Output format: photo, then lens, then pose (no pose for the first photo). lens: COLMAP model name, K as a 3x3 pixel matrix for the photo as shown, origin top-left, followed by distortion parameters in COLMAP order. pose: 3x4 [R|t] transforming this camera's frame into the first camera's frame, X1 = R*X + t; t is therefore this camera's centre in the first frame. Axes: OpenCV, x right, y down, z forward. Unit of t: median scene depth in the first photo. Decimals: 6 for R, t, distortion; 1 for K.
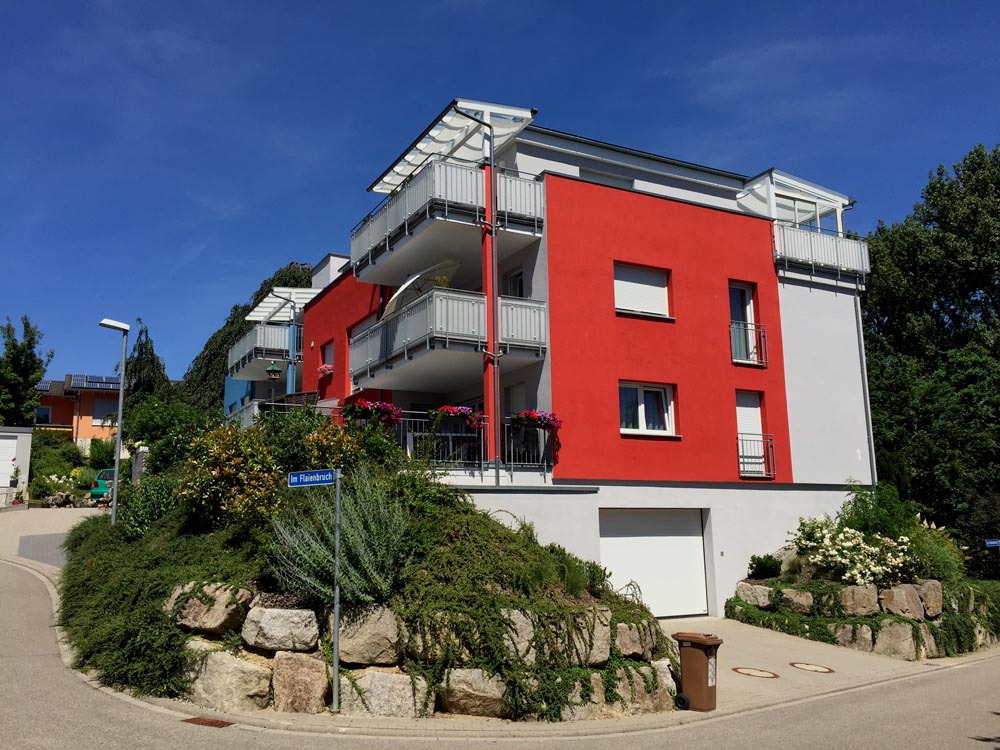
lens RADIAL K [[859.6, 0, 500.0], [0, 859.6, 375.0], [0, 0, 1]] dist [0.091189, -0.152180]
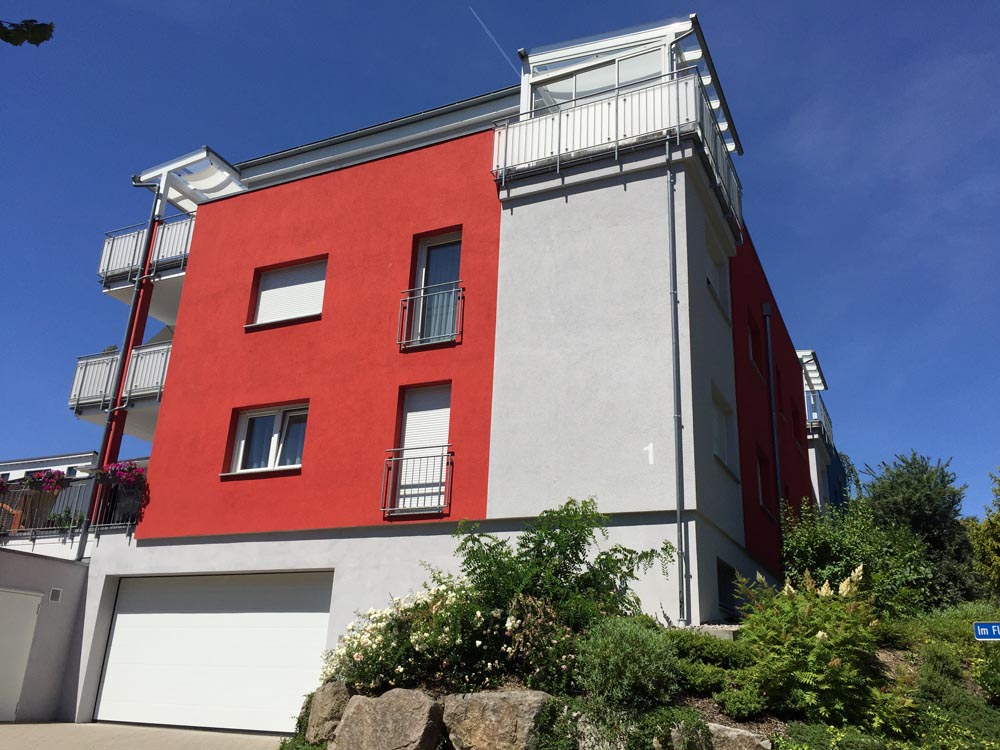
lens RADIAL K [[859.6, 0, 500.0], [0, 859.6, 375.0], [0, 0, 1]] dist [0.091189, -0.152180]
pose [[0.583879, -0.243468, -0.774473, 0.905509], [0.098307, 0.968155, -0.230241, 0.182129], [0.805867, 0.058297, 0.589220, 0.728069]]
